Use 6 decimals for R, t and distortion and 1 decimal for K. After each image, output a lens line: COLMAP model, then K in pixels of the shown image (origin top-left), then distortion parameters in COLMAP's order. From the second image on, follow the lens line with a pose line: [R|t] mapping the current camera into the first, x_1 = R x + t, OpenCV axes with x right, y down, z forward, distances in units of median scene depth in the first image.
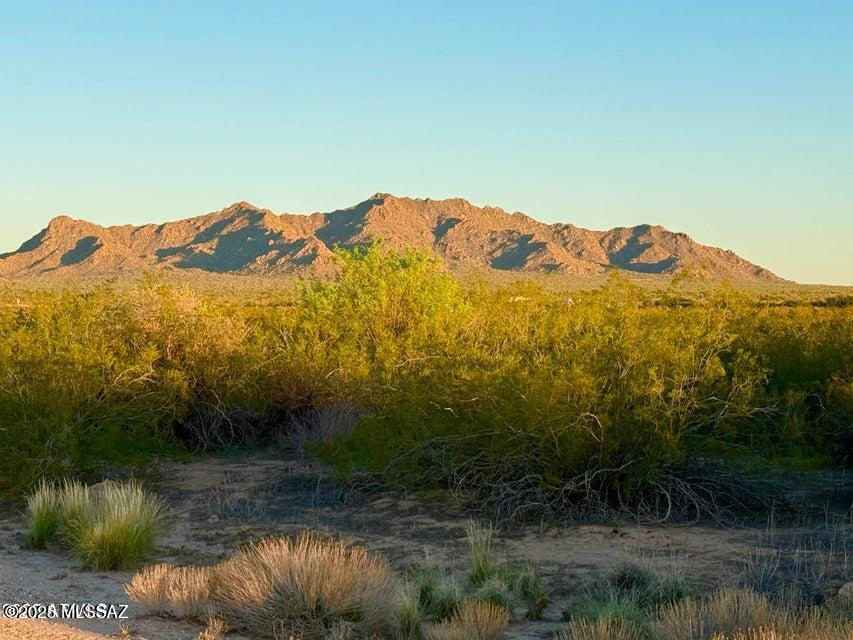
lens RADIAL K [[1738.8, 0, 426.5], [0, 1738.8, 320.0], [0, 0, 1]] dist [0.025690, 0.057463]
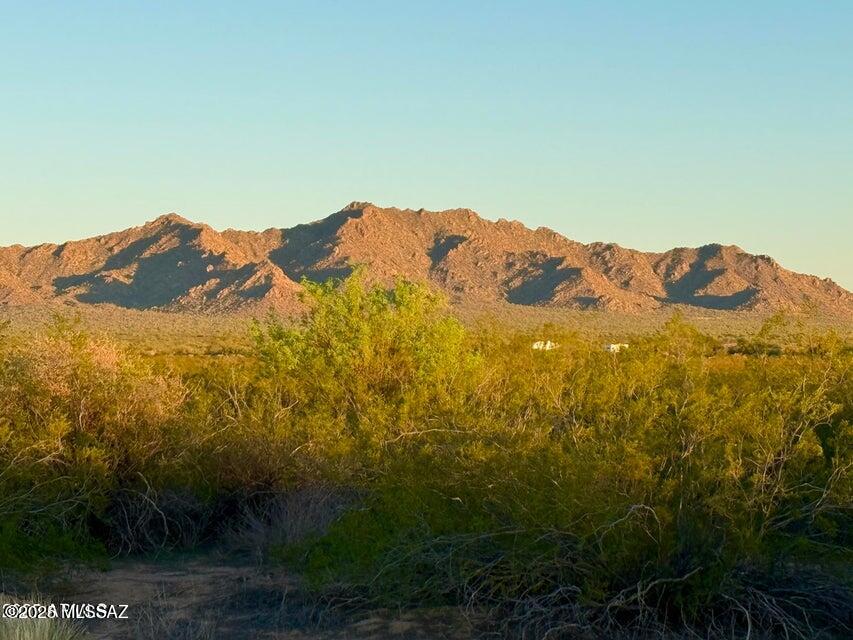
lens RADIAL K [[2619.7, 0, 426.5], [0, 2619.7, 320.0], [0, 0, 1]] dist [0.057487, -0.309649]
pose [[0.999782, 0.001044, 0.020862, -0.023025], [-0.001001, 0.999997, -0.002091, -0.022913], [-0.020864, 0.002069, 0.999780, -0.128433]]
